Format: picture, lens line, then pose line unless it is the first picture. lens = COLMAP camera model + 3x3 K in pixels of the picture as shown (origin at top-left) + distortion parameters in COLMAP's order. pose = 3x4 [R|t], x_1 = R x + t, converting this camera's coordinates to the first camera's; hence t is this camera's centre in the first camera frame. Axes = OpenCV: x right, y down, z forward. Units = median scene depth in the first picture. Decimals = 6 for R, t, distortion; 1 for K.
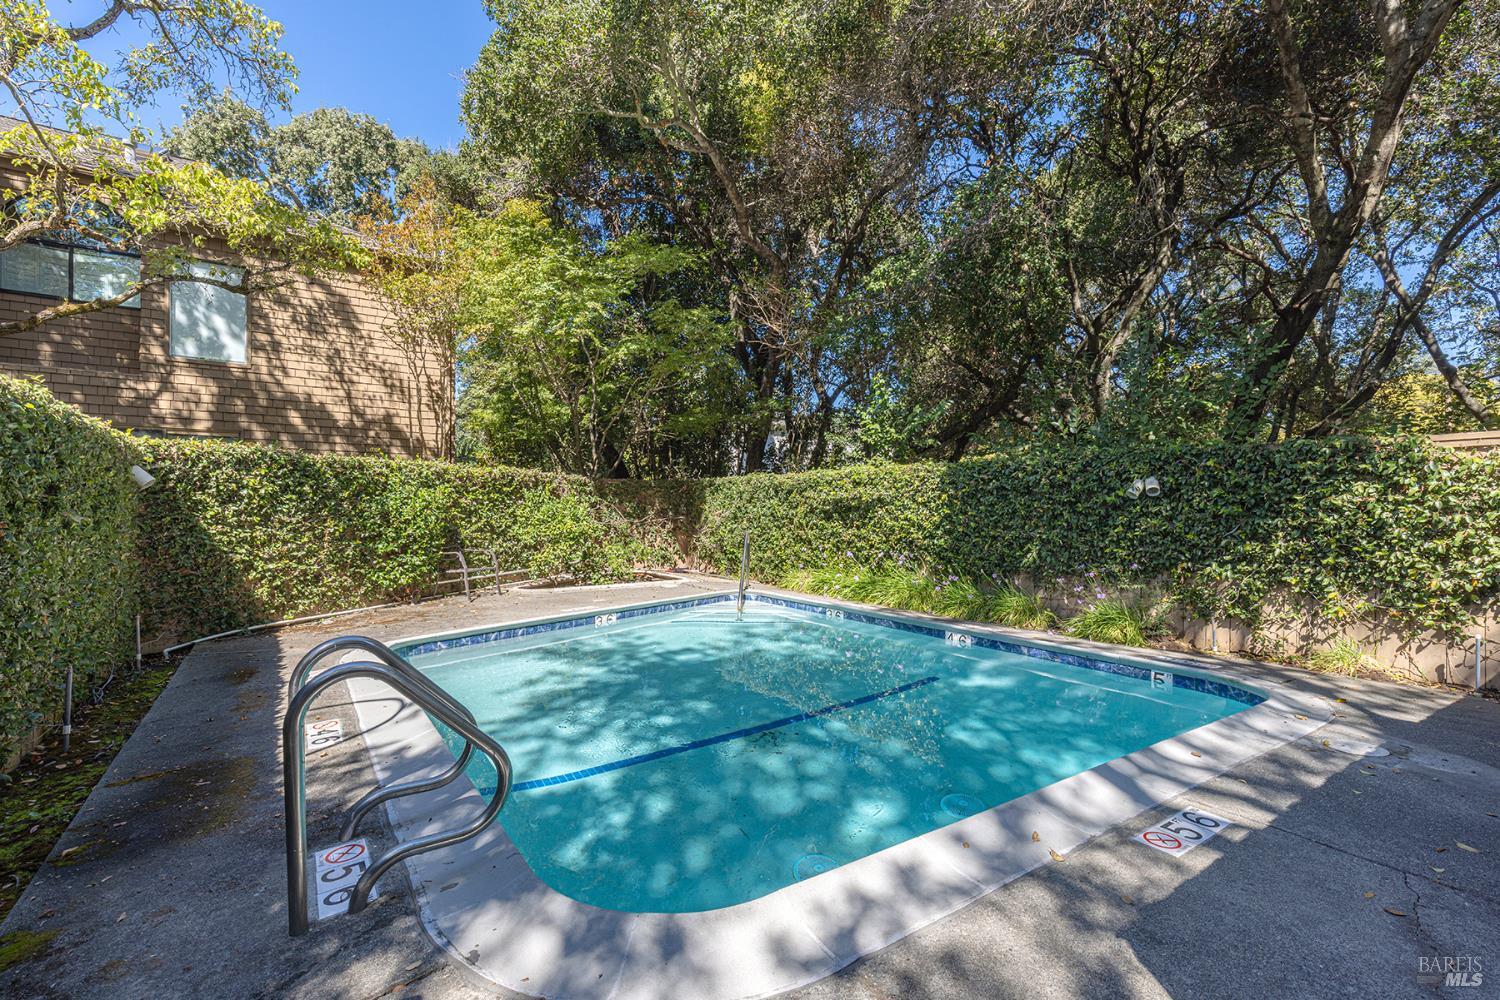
lens RADIAL K [[671.8, 0, 747.1], [0, 671.8, 506.4], [0, 0, 1]] dist [0.001697, -0.000349]
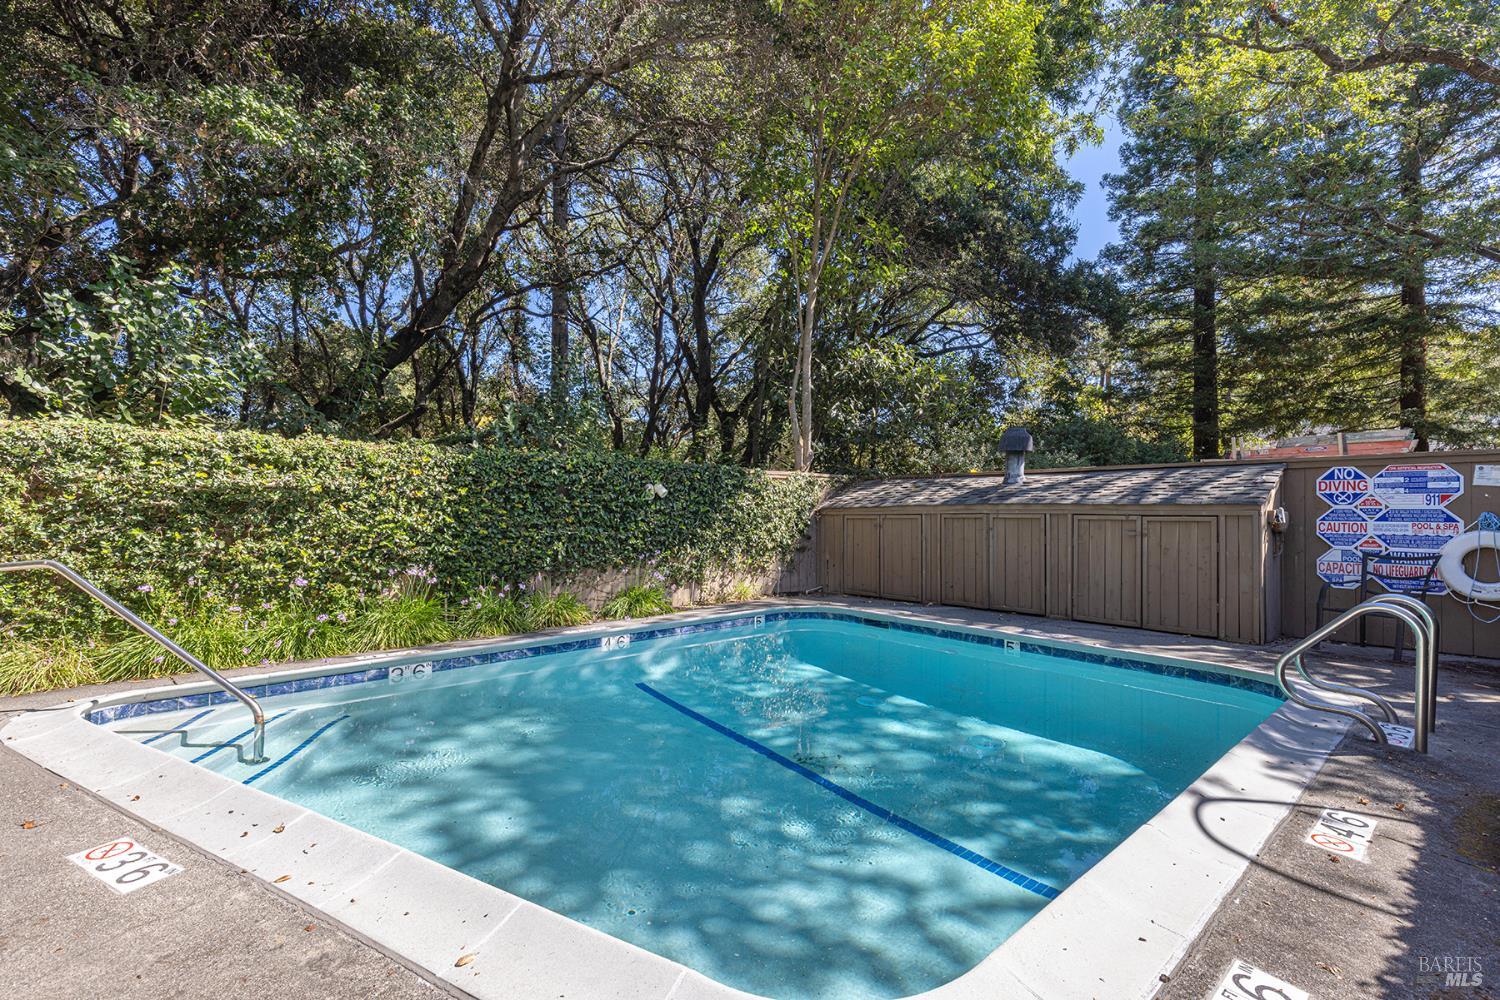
lens RADIAL K [[671.8, 0, 747.1], [0, 671.8, 506.4], [0, 0, 1]] dist [0.001697, -0.000349]
pose [[-0.304332, -0.020159, 0.952353, -0.808813], [-0.032179, 0.999423, 0.010872, -0.021066], [-0.952022, -0.027337, -0.304805, 1.344475]]
